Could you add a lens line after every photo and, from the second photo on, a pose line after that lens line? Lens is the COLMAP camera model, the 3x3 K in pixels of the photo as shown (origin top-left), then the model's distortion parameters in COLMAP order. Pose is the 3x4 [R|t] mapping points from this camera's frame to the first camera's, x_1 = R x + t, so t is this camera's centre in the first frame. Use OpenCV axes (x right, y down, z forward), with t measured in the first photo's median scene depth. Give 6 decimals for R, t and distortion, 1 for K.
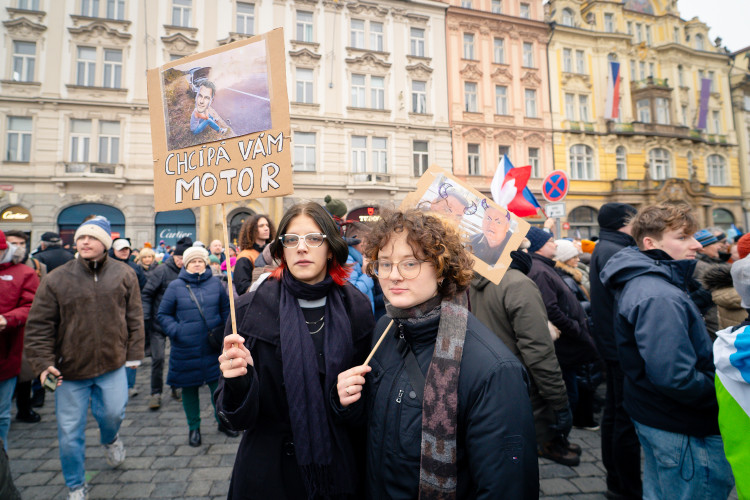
lens RADIAL K [[303.3, 0, 370.8], [0, 303.3, 237.6], [0, 0, 1]] dist [-0.014397, 0.000068]
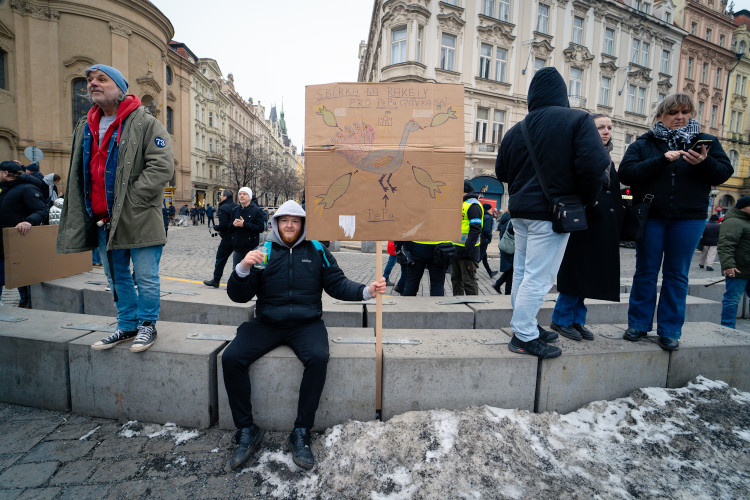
lens RADIAL K [[354.6, 0, 321.8], [0, 354.6, 254.3], [0, 0, 1]] dist [-0.027956, 0.005054]
pose [[0.985979, 0.021833, 0.165437, -1.536504], [-0.047213, 0.987394, 0.151074, 0.018874], [-0.160053, -0.156766, 0.974581, -0.348354]]
